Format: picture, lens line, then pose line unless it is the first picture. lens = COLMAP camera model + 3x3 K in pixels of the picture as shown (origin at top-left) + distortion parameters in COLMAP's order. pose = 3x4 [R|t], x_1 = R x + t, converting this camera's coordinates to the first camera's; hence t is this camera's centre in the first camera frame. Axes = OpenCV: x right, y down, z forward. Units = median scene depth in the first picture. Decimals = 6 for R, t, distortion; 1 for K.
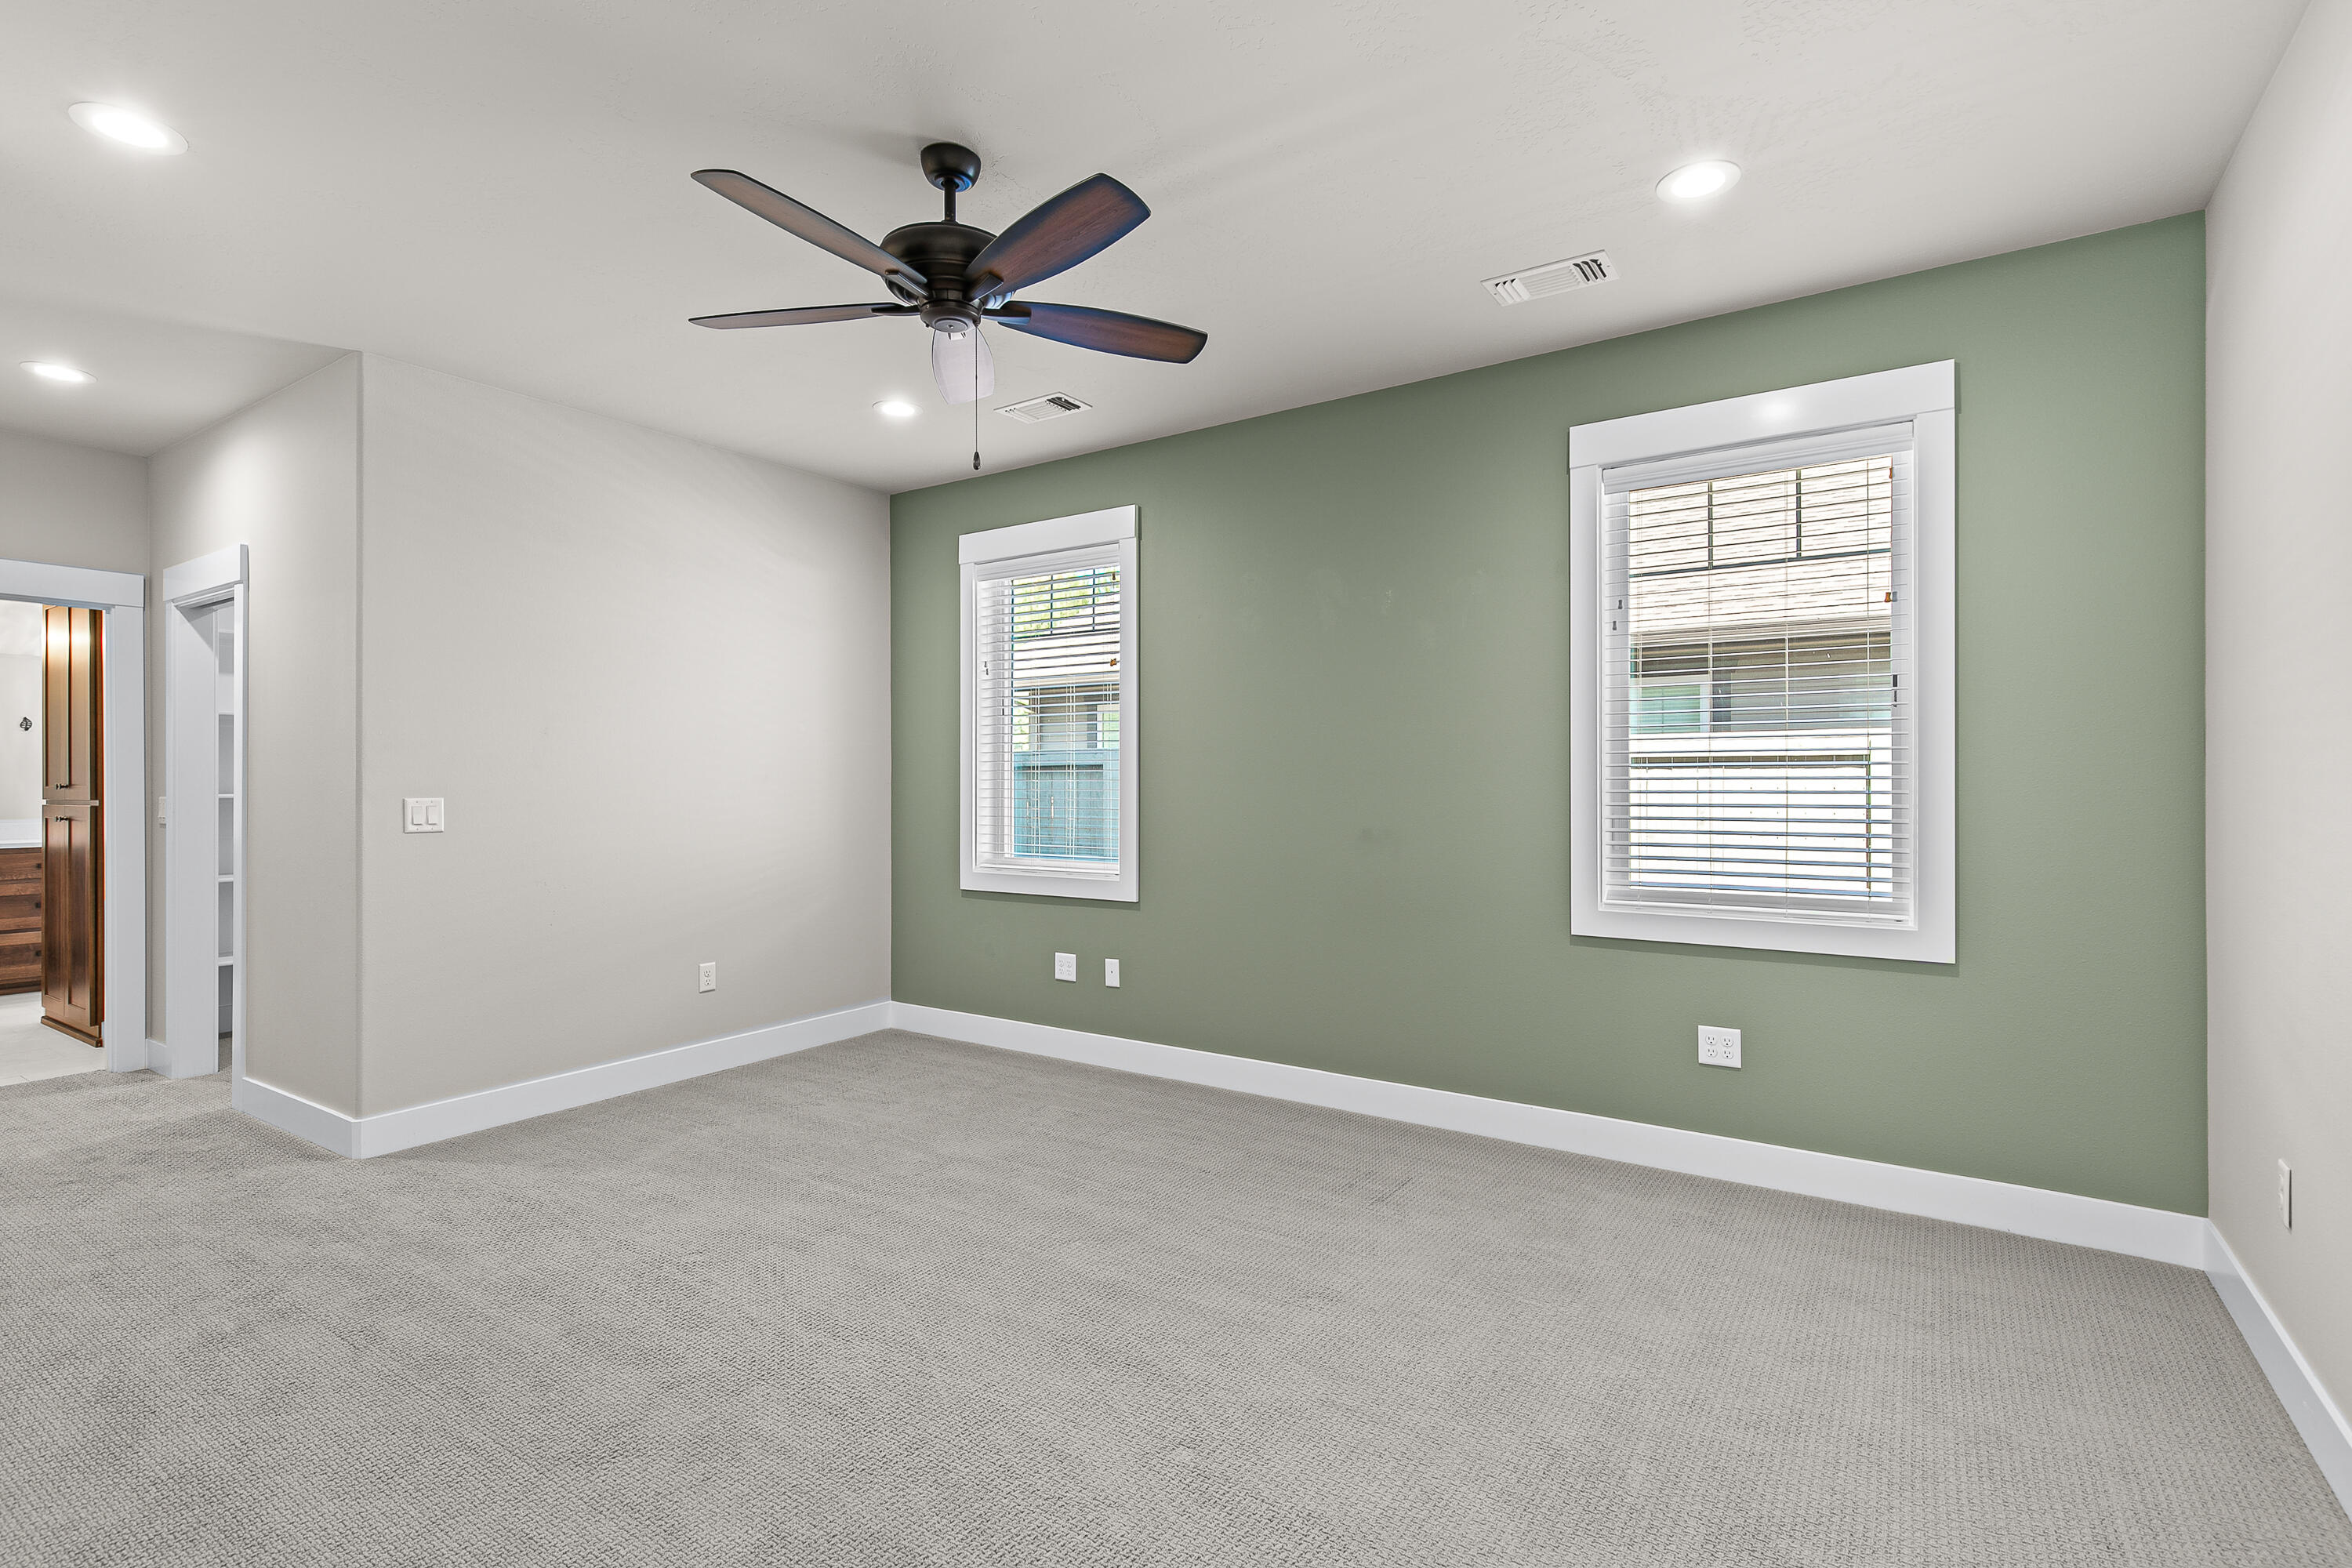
lens RADIAL K [[1073.9, 0, 1176.0], [0, 1073.9, 784.0], [0, 0, 1]] dist [-0.000352, -0.000205]
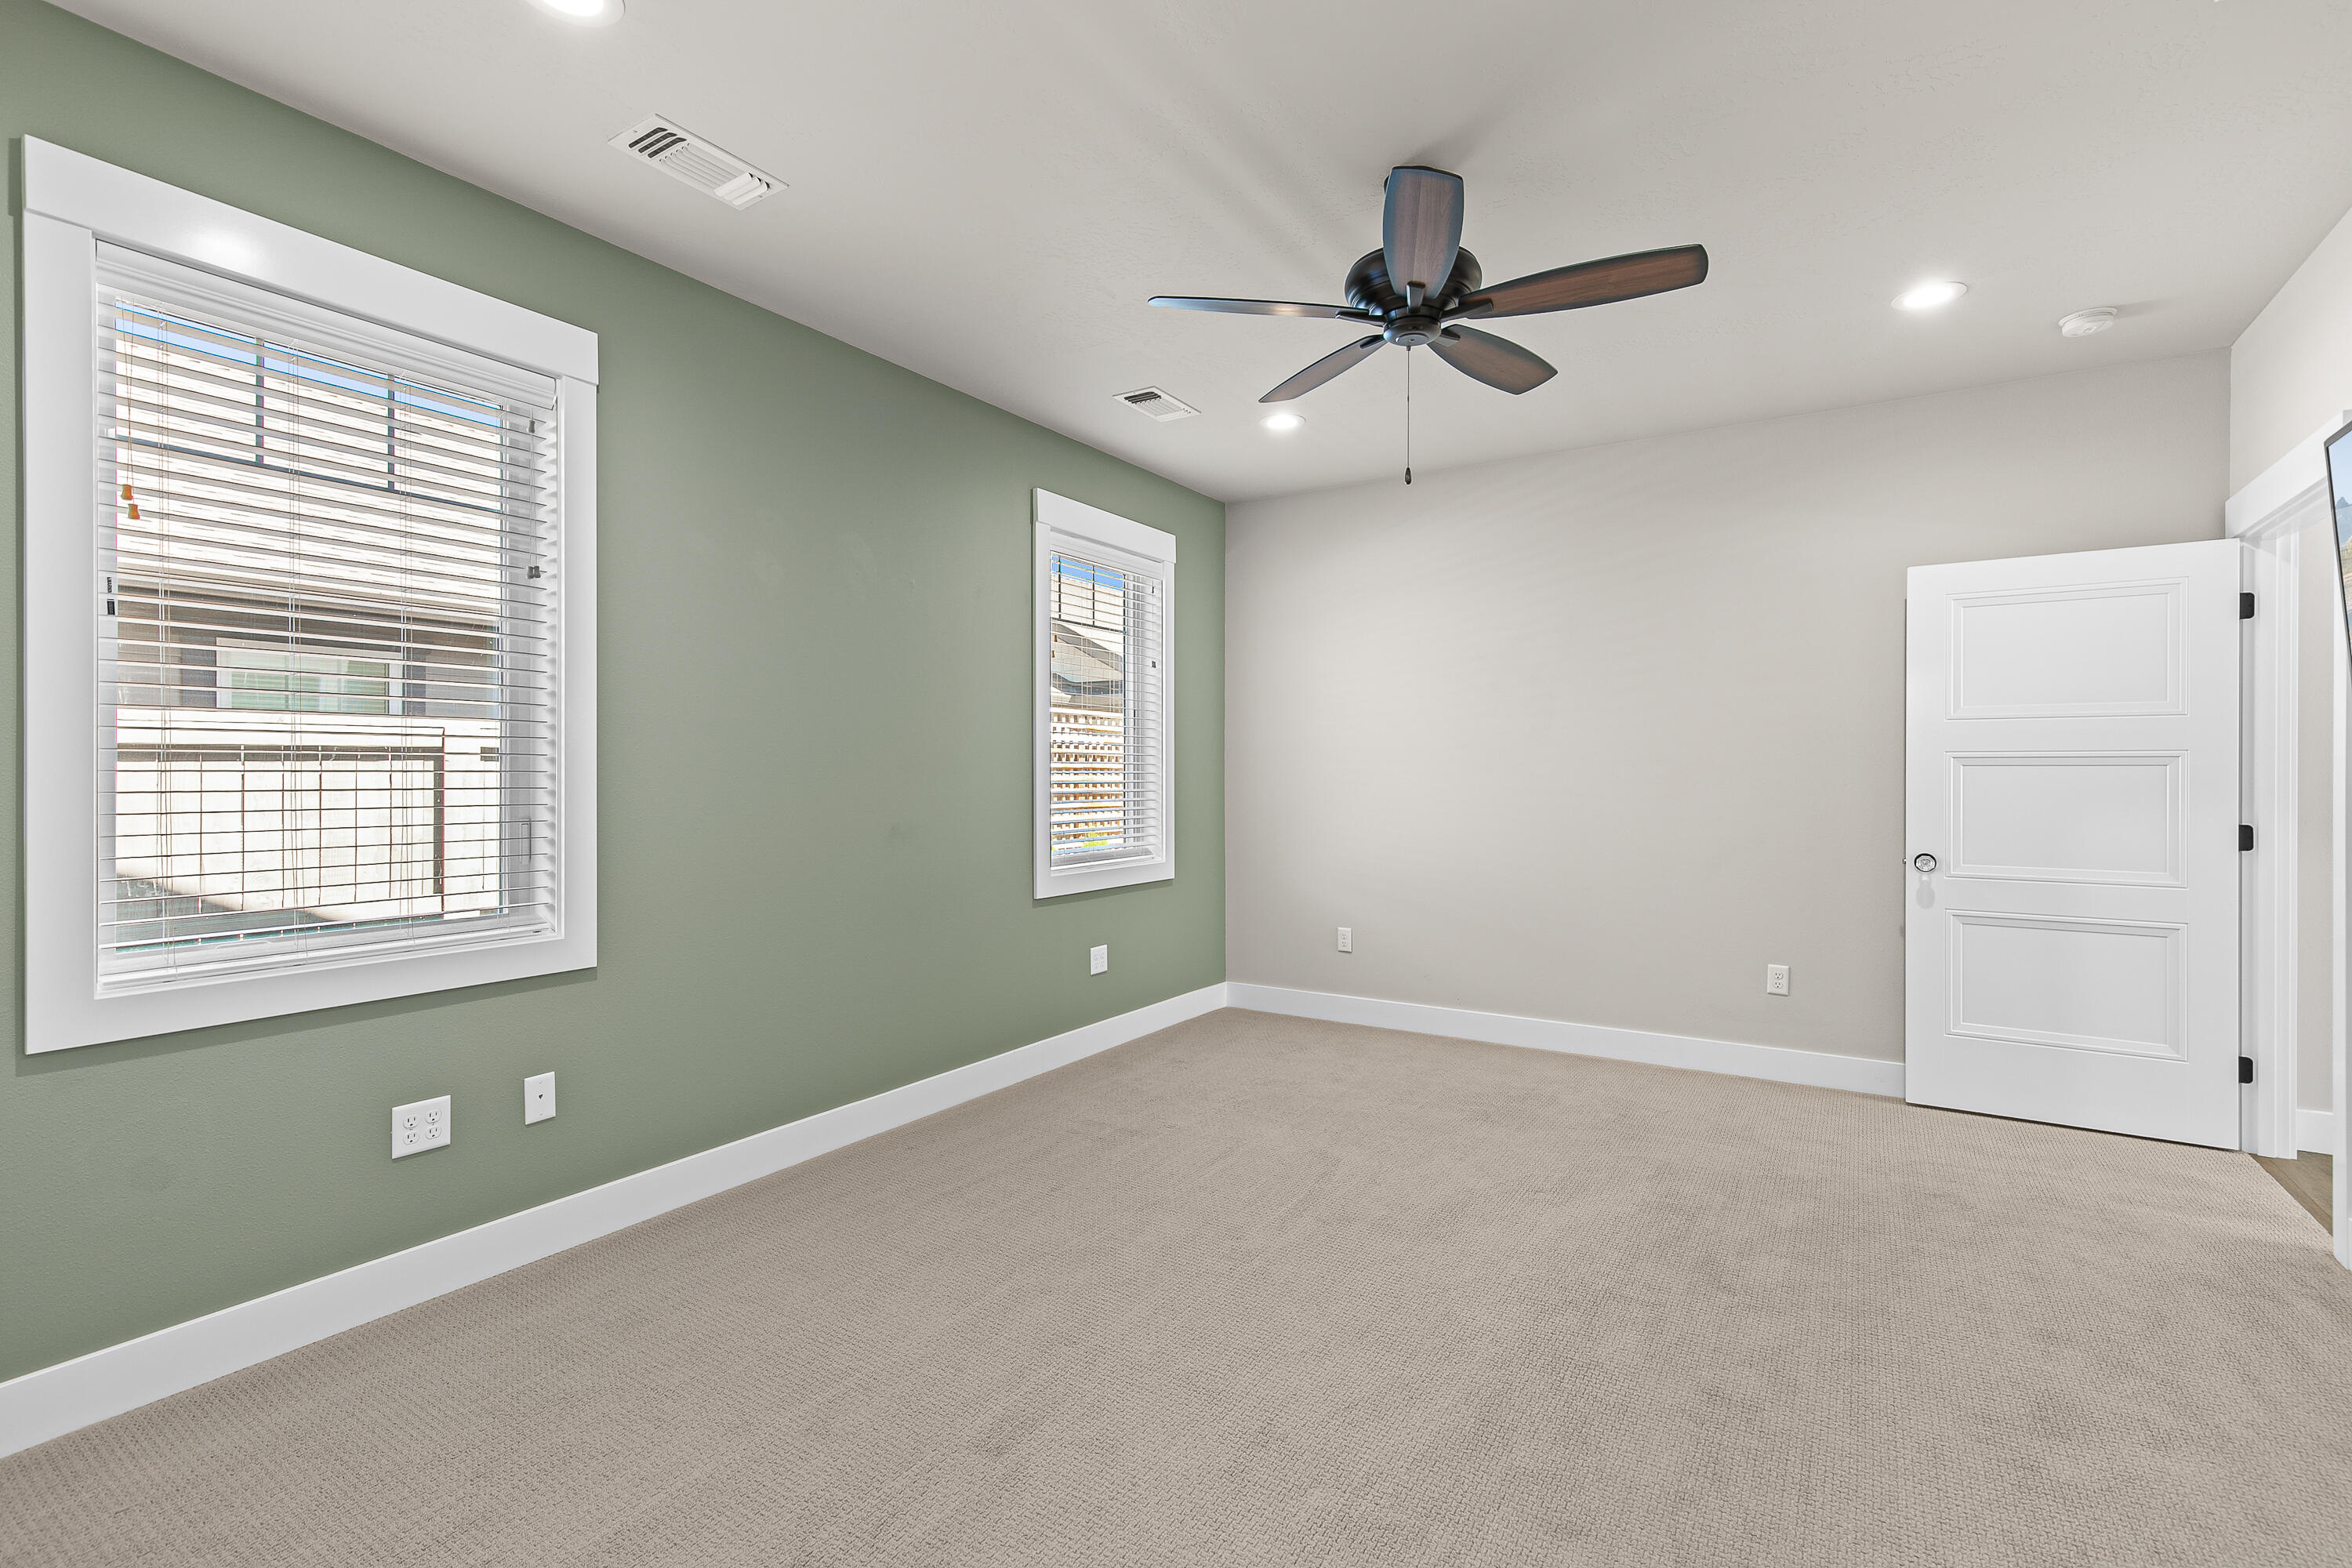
lens RADIAL K [[1063.9, 0, 1174.9], [0, 1063.9, 774.3], [0, 0, 1]] dist [-0.001227, -0.000904]
pose [[-0.010710, -0.001607, 0.999941, -0.643822], [0.005590, 0.999983, 0.001667, -0.002719], [-0.999927, 0.005608, -0.010701, 0.642295]]
